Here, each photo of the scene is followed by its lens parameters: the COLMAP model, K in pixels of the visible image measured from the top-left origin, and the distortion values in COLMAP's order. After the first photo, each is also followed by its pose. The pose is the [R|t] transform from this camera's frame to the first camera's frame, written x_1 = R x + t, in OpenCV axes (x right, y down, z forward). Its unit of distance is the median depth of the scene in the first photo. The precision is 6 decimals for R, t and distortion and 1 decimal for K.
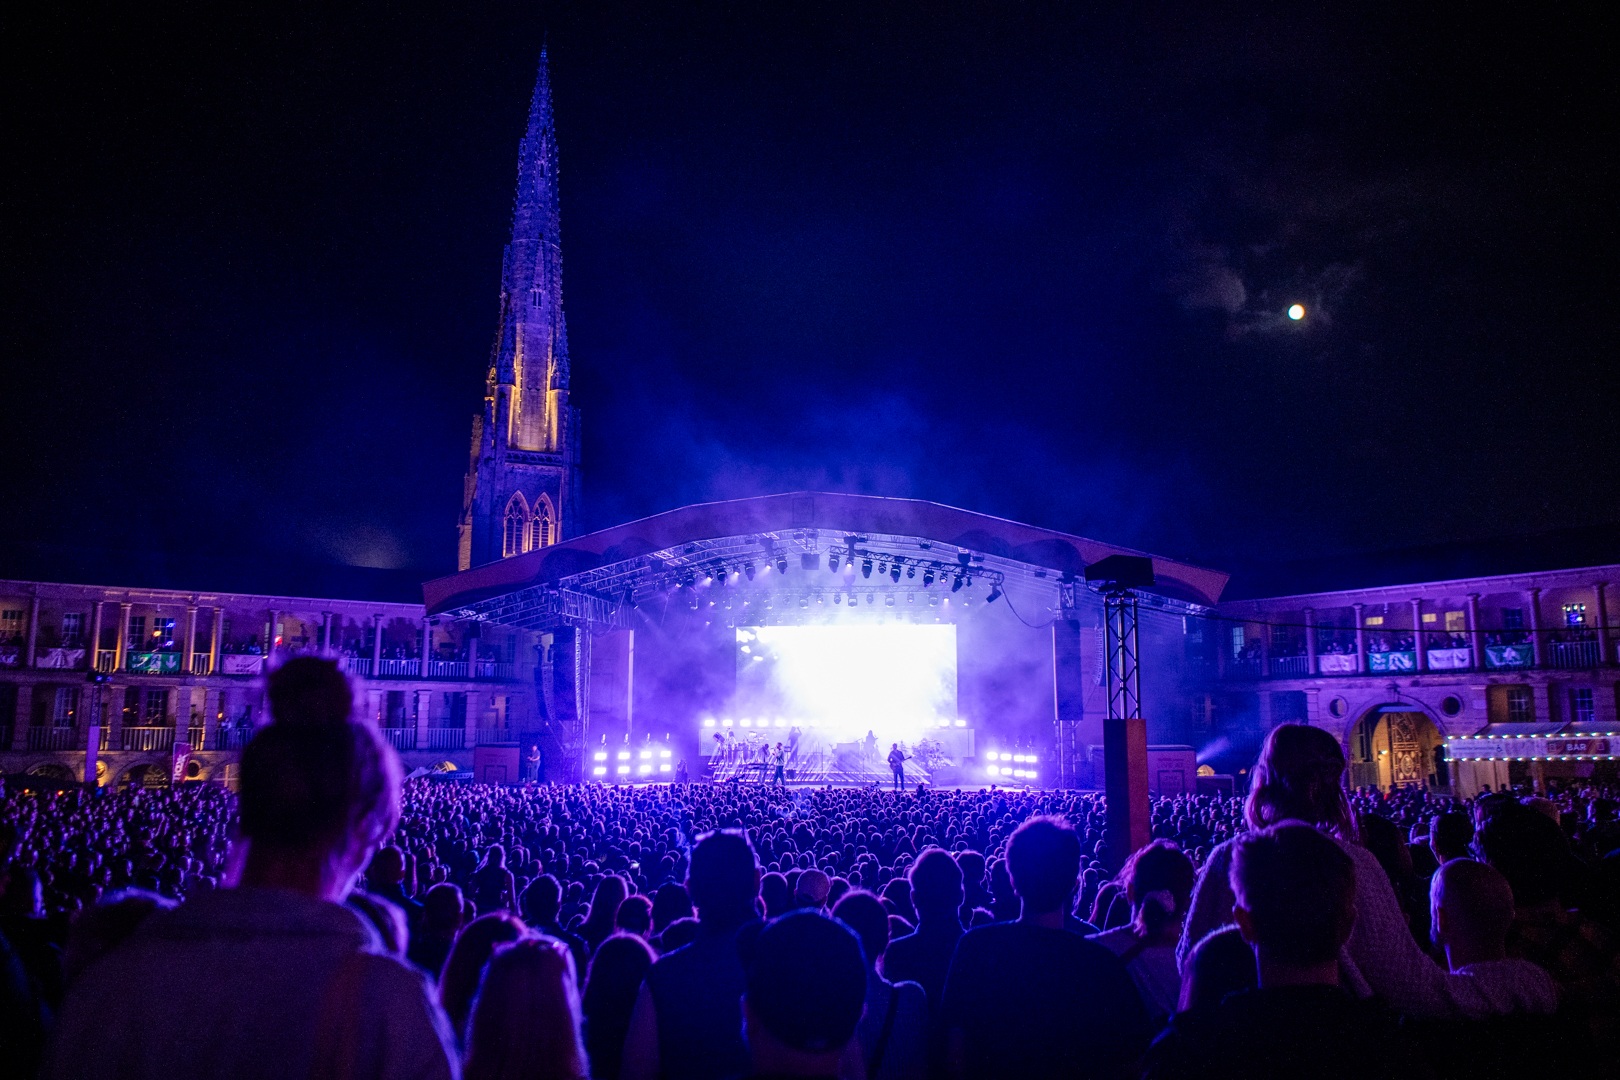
lens RADIAL K [[1043.8, 0, 805.5], [0, 1043.8, 534.7], [0, 0, 1]] dist [-0.085741, 0.032292]
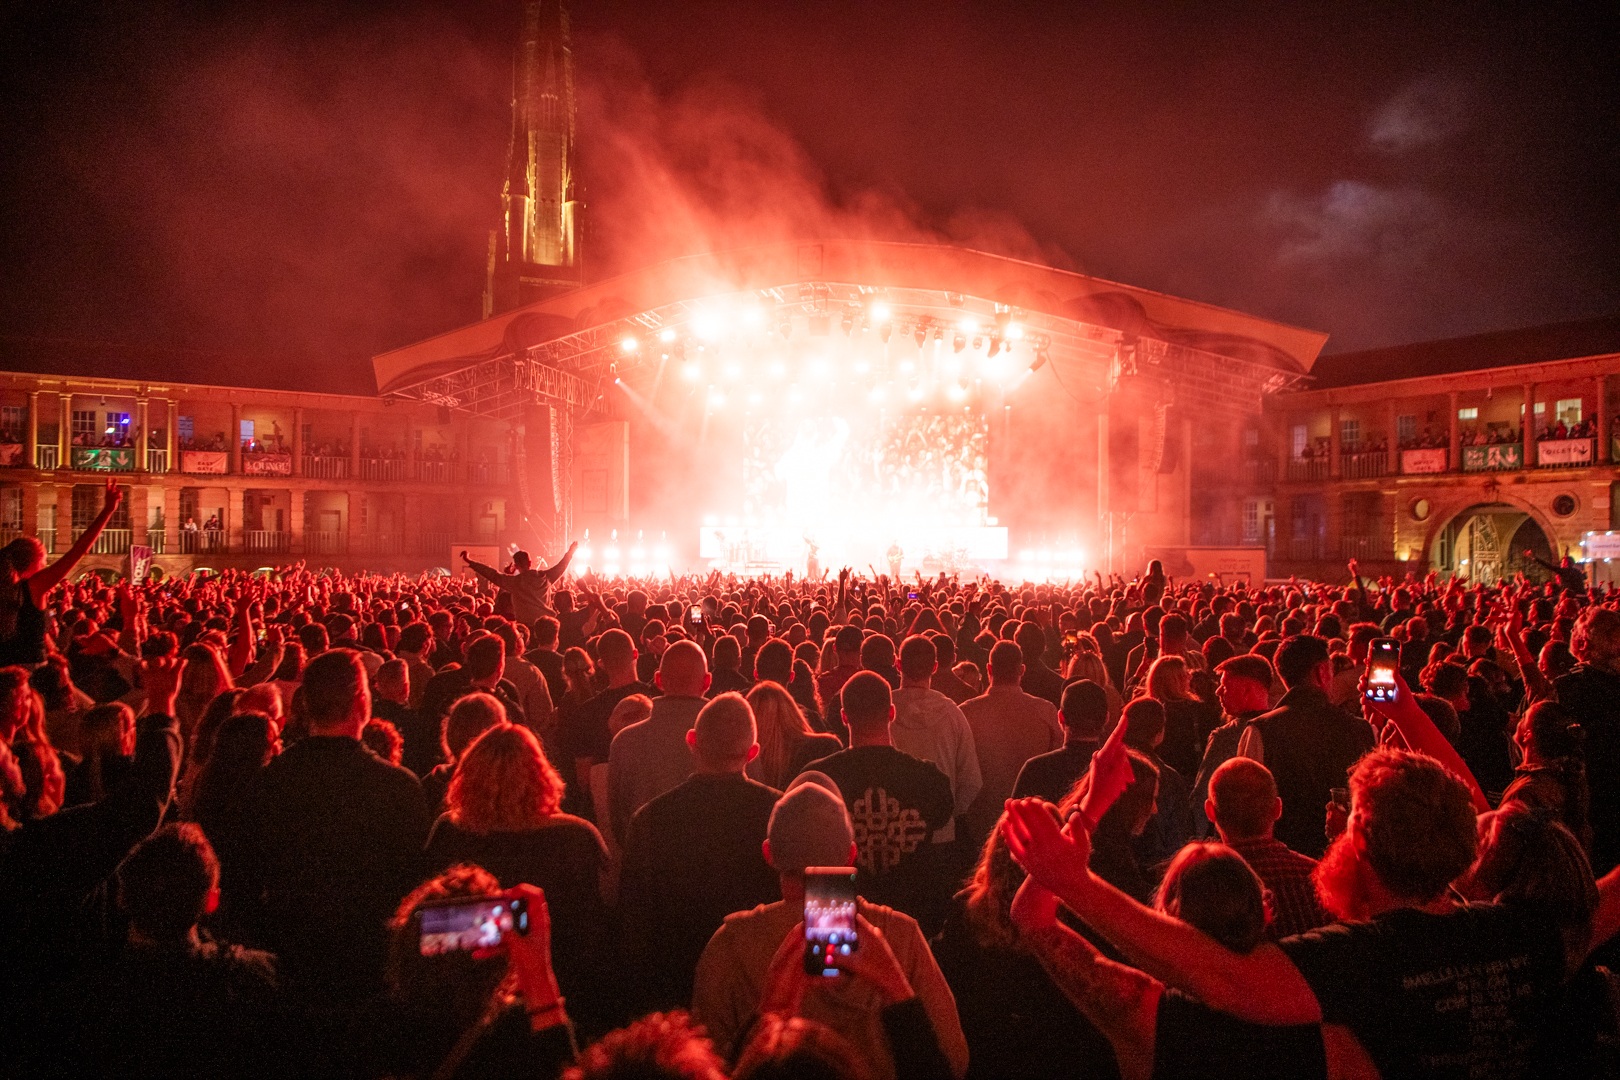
lens RADIAL K [[1043.8, 0, 805.5], [0, 1043.8, 534.7], [0, 0, 1]] dist [-0.085741, 0.032292]
pose [[0.999735, 0.004969, -0.022481, 0.010313], [-0.001066, 0.985375, 0.170394, 0.039194], [0.022999, -0.170325, 0.985119, 0.111607]]
